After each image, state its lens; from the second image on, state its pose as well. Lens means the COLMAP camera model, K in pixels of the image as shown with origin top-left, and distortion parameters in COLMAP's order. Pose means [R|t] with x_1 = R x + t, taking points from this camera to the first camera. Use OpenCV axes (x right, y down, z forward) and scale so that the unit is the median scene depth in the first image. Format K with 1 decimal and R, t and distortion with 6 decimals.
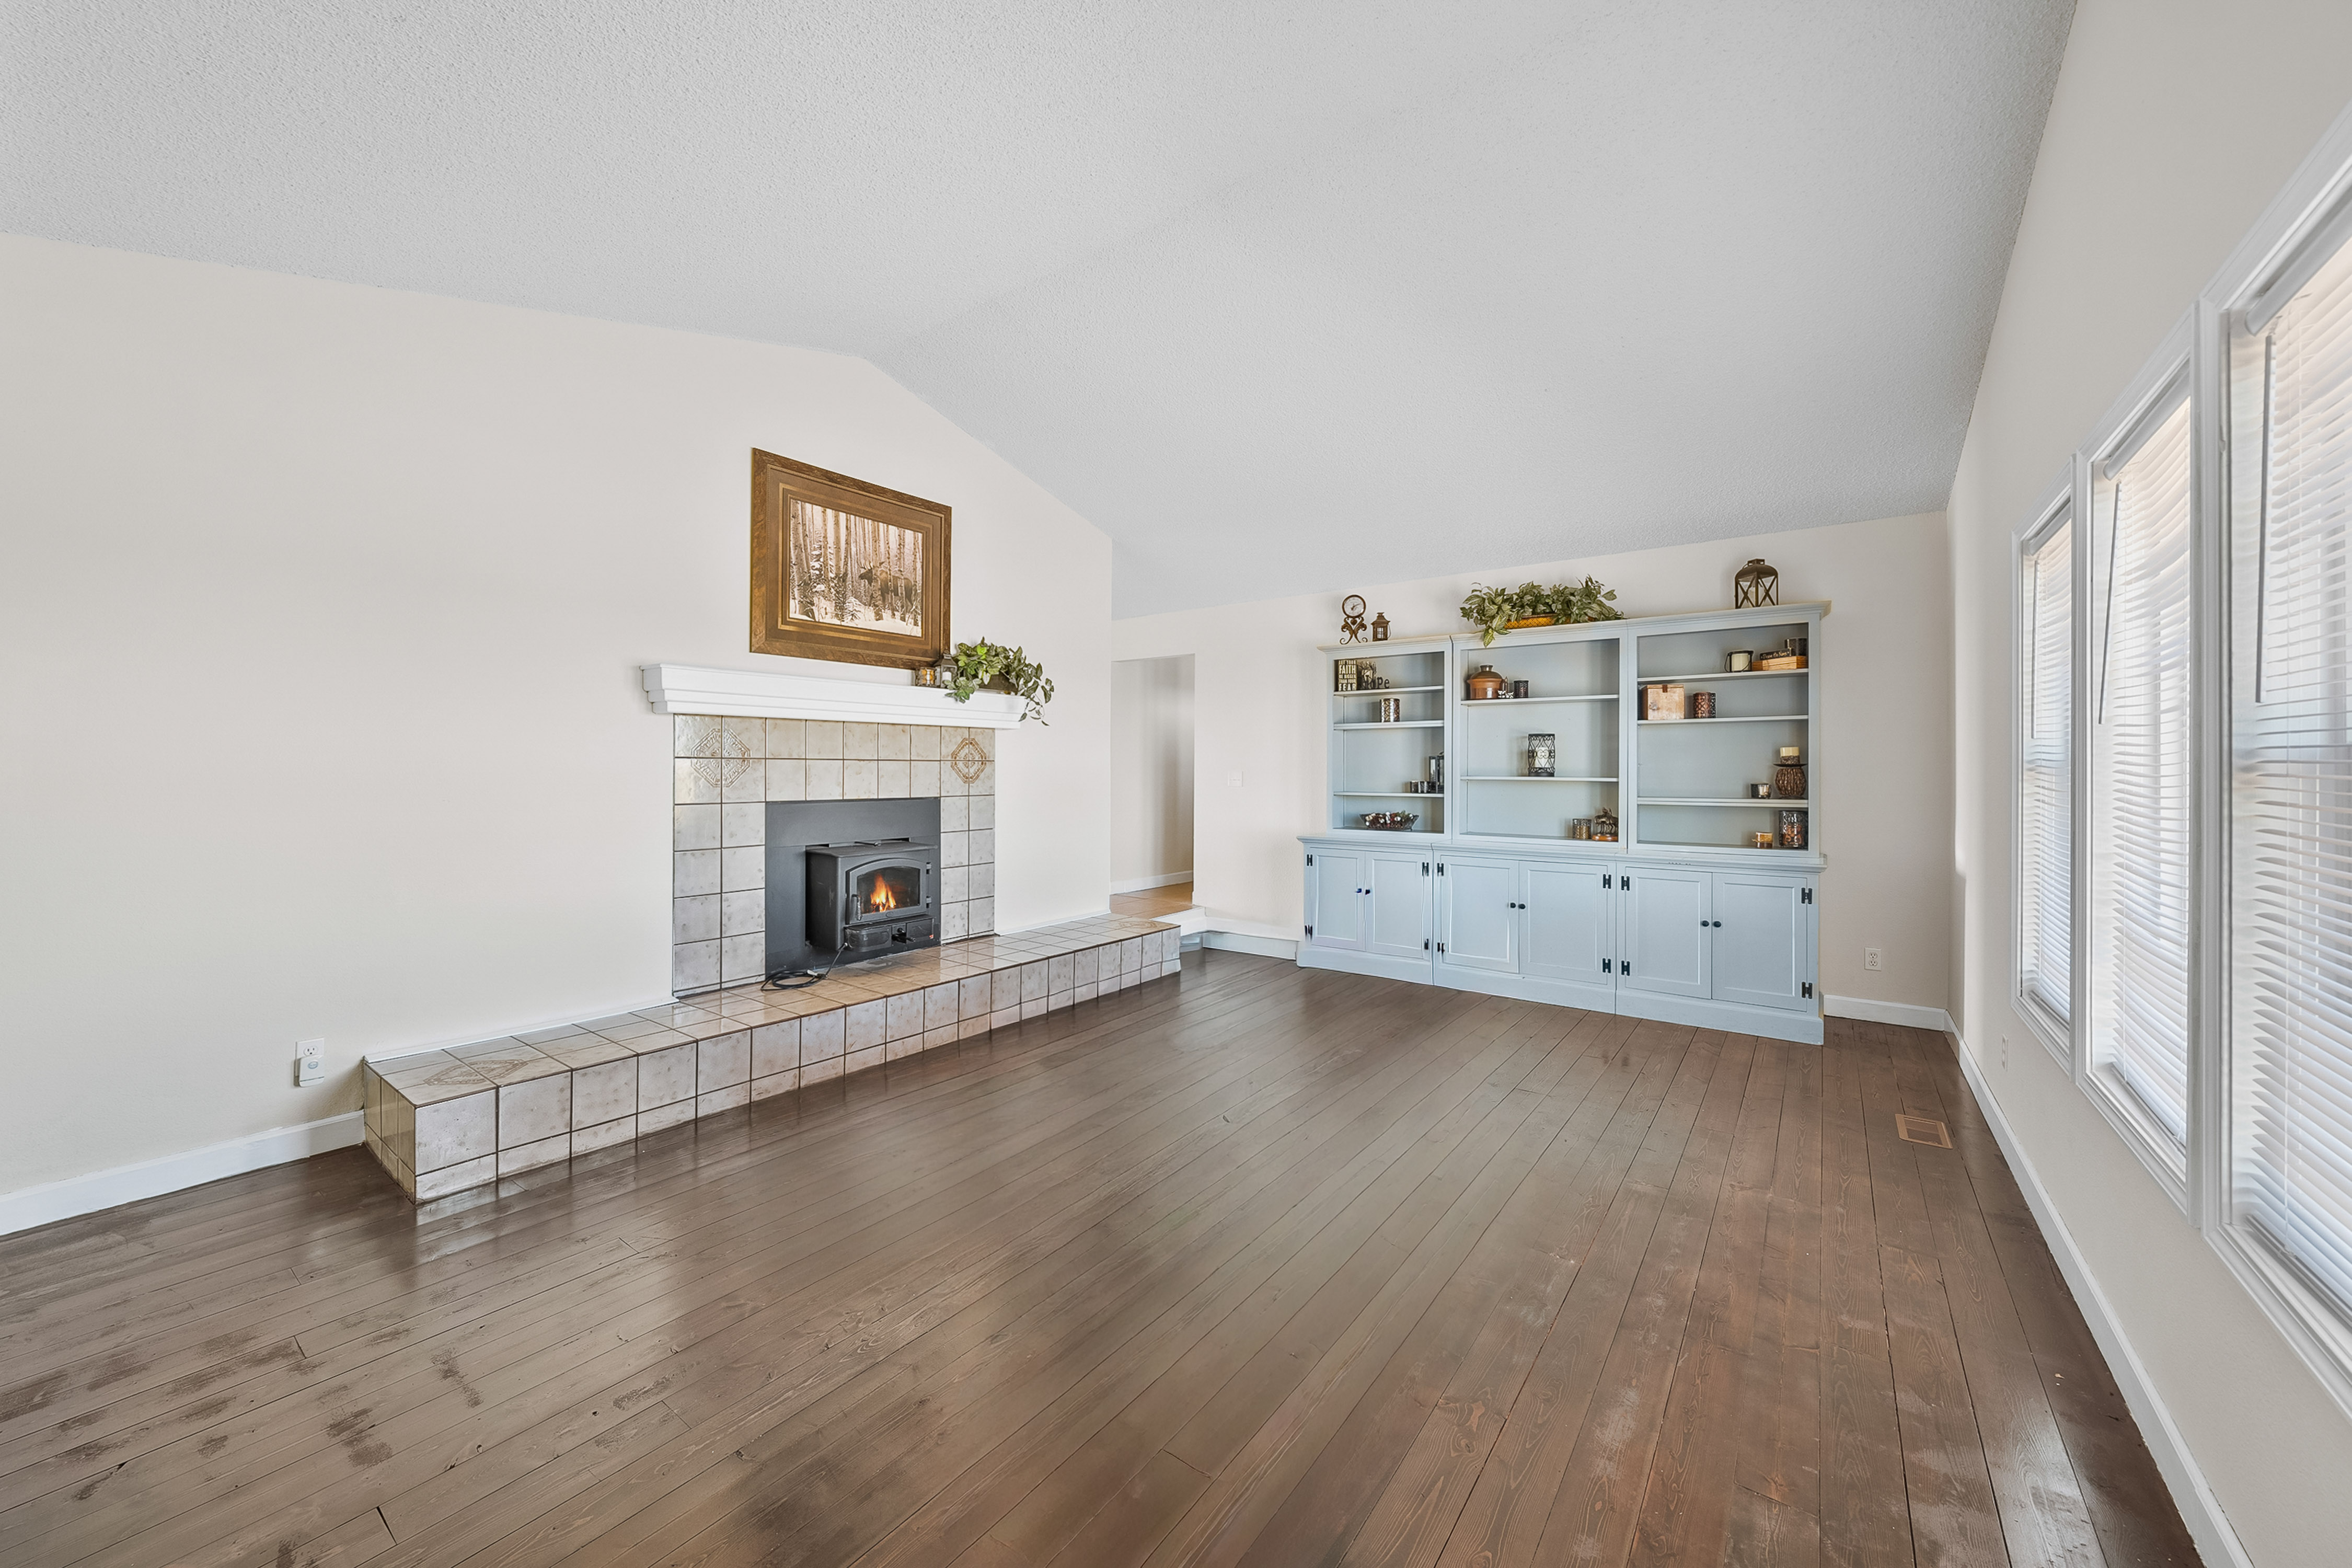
lens RADIAL K [[850.4, 0, 1143.0], [0, 850.4, 773.2], [0, 0, 1]] dist [-0.001063, -0.000135]
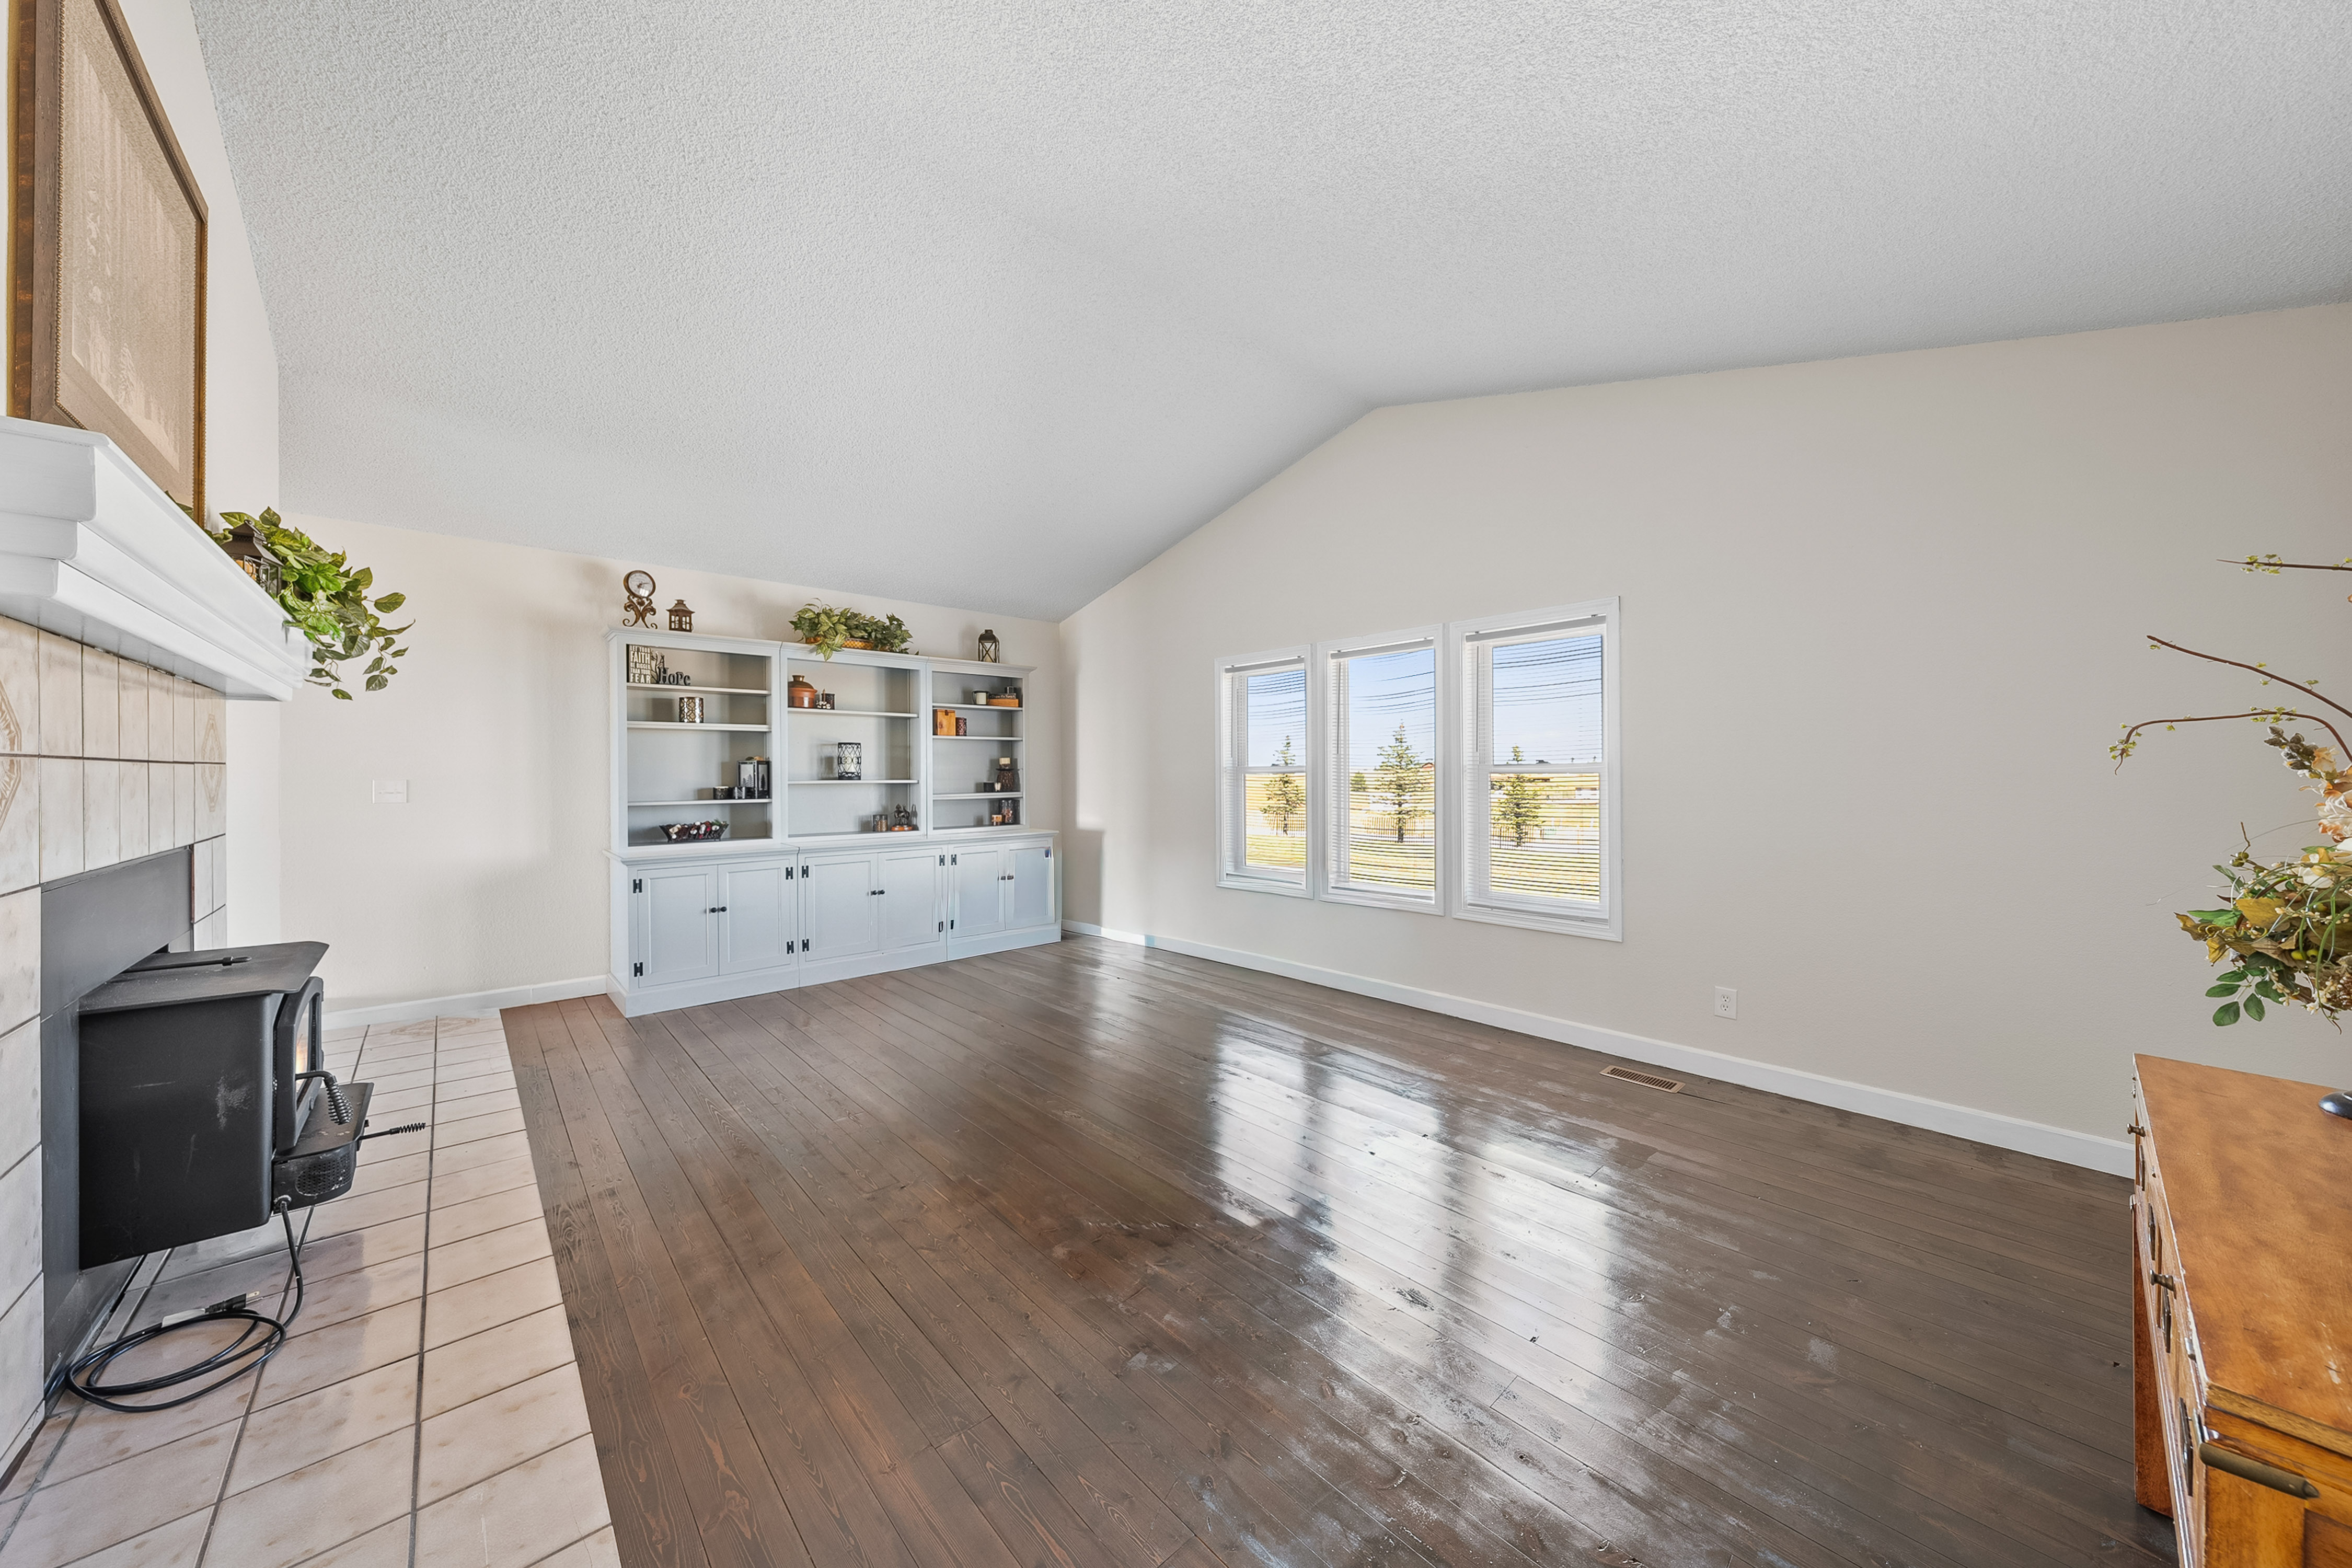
lens RADIAL K [[806.0, 0, 1179.7], [0, 806.0, 777.9], [0, 0, 1]] dist [-0.015440, -0.000012]
pose [[0.177440, -0.011094, 0.984069, -0.511801], [0.010653, 0.999900, 0.009351, -0.004308], [-0.984074, 0.008824, 0.177540, 0.373933]]
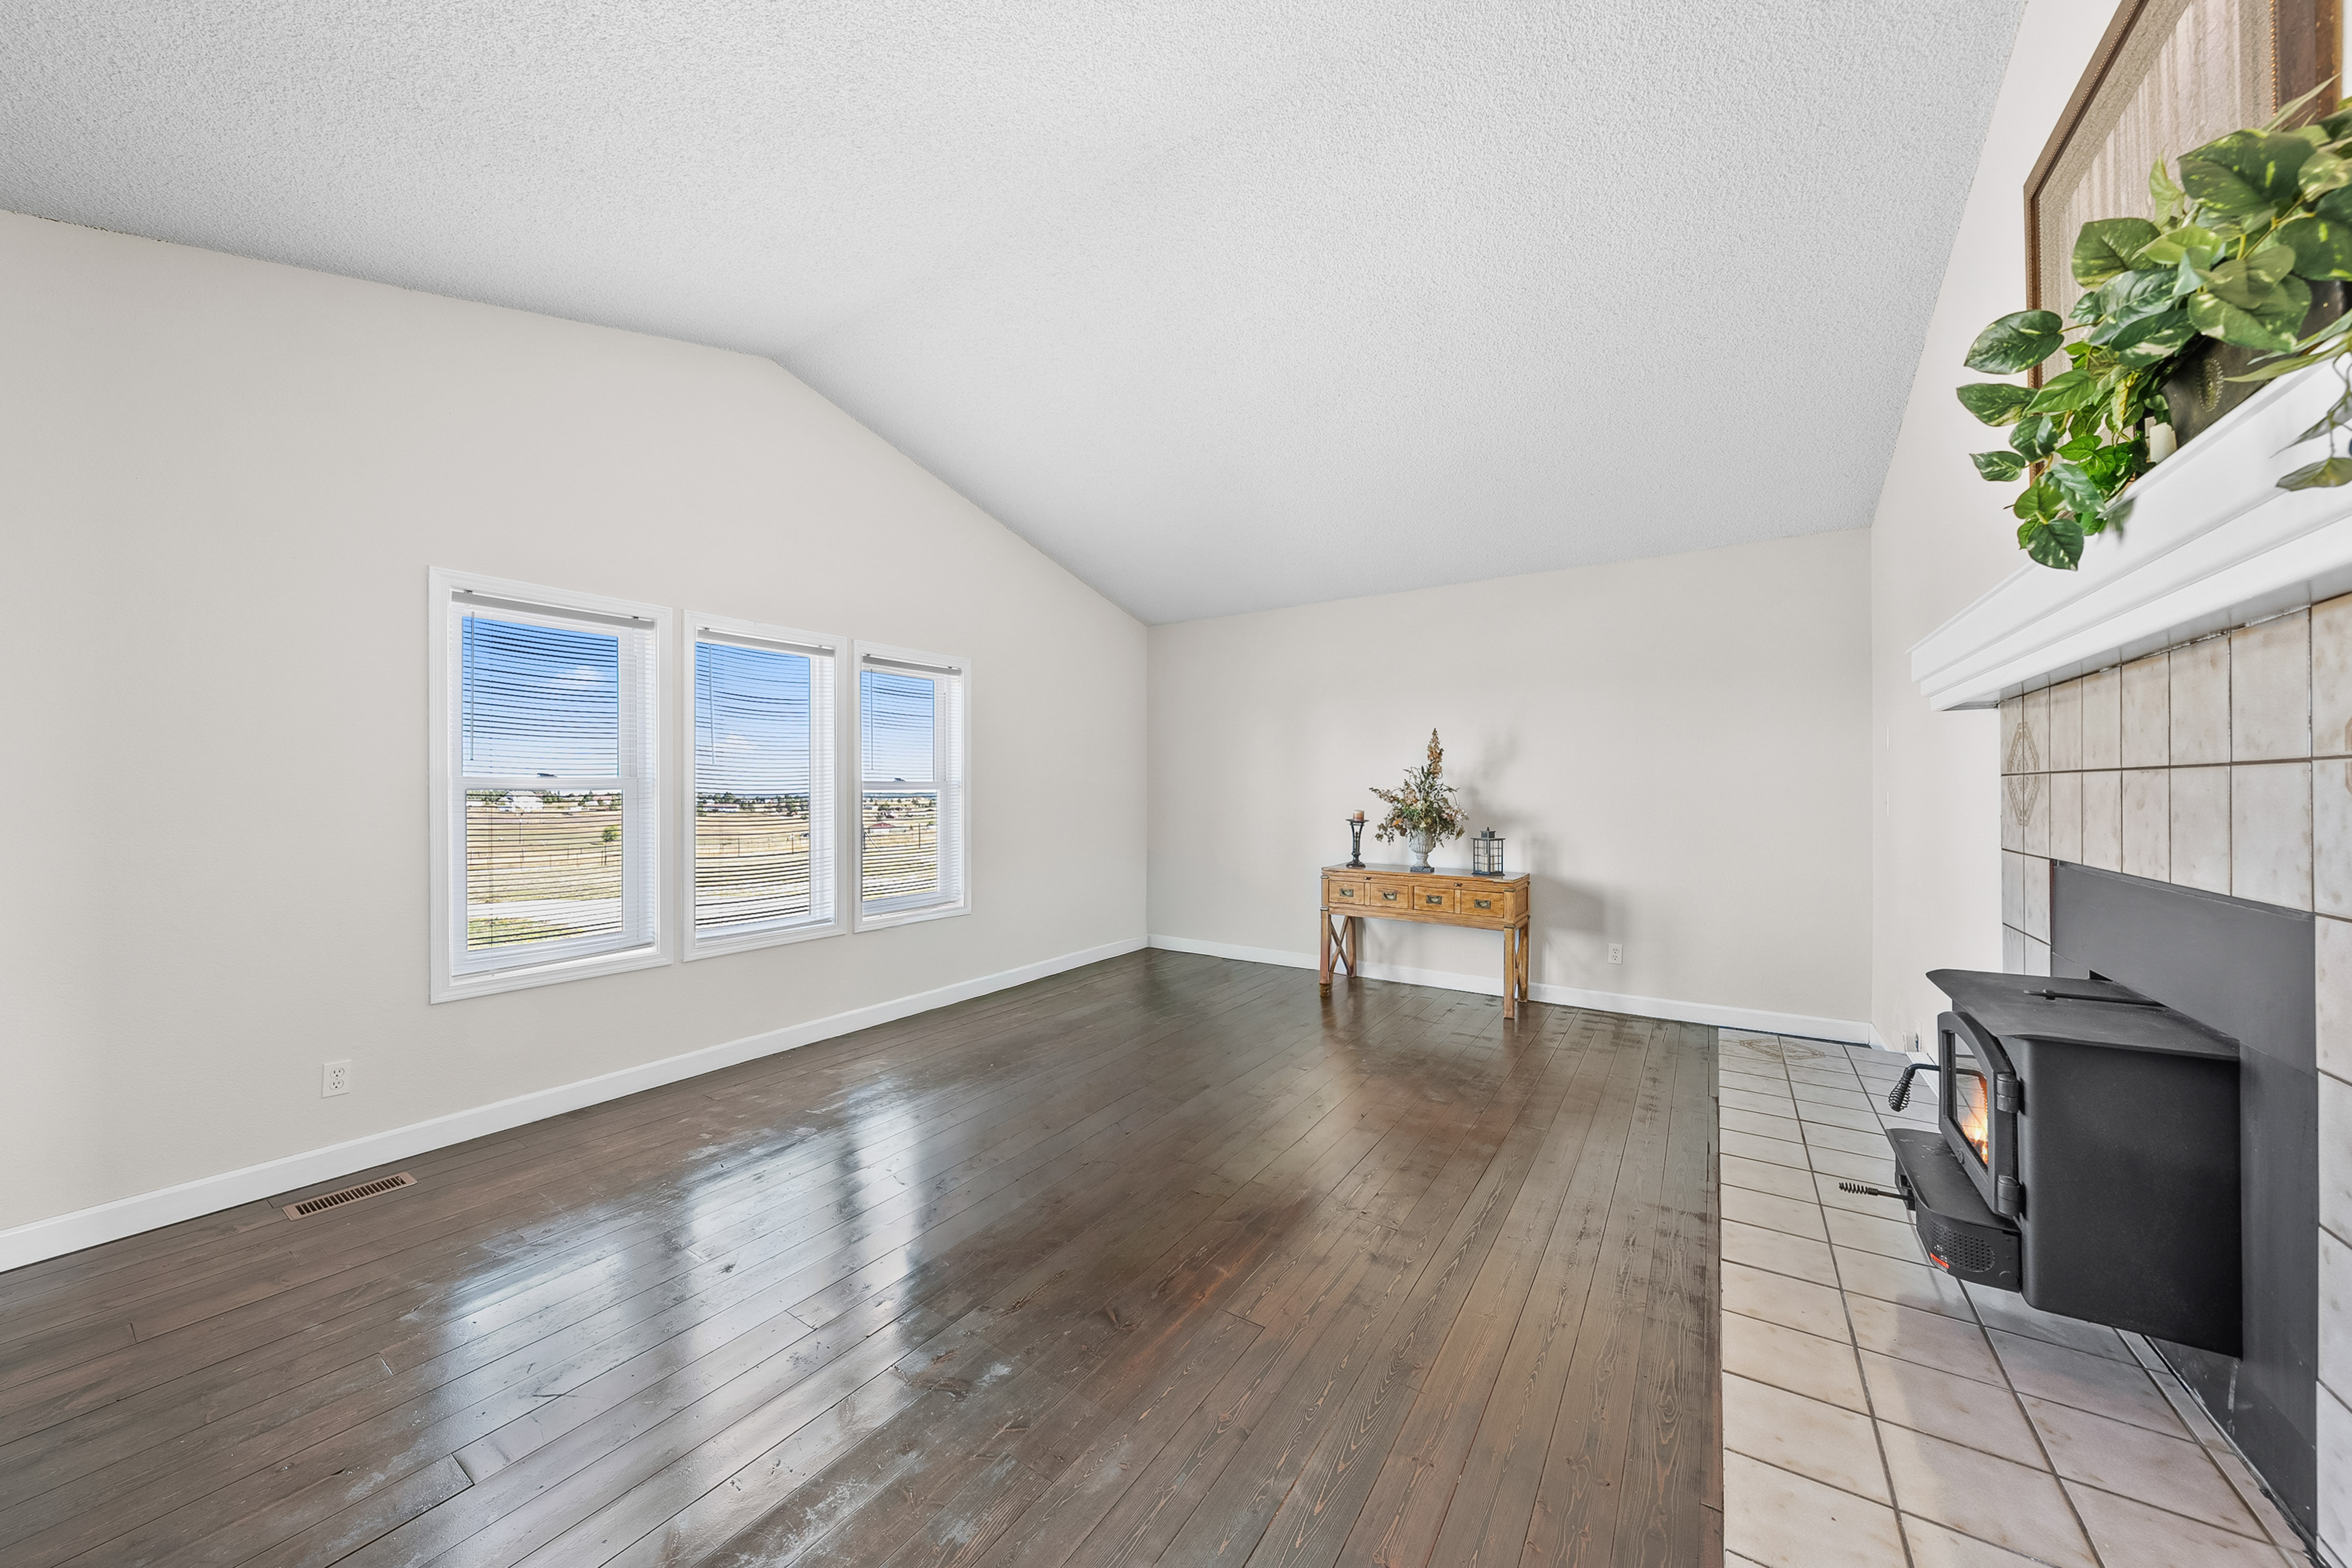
lens RADIAL K [[806.0, 0, 1179.7], [0, 806.0, 777.9], [0, 0, 1]] dist [-0.015440, -0.000012]
pose [[-0.995352, -0.003358, -0.096250, 0.078751], [-0.002614, 0.999966, -0.007854, -0.006054], [0.096273, -0.007566, -0.995326, 1.068715]]
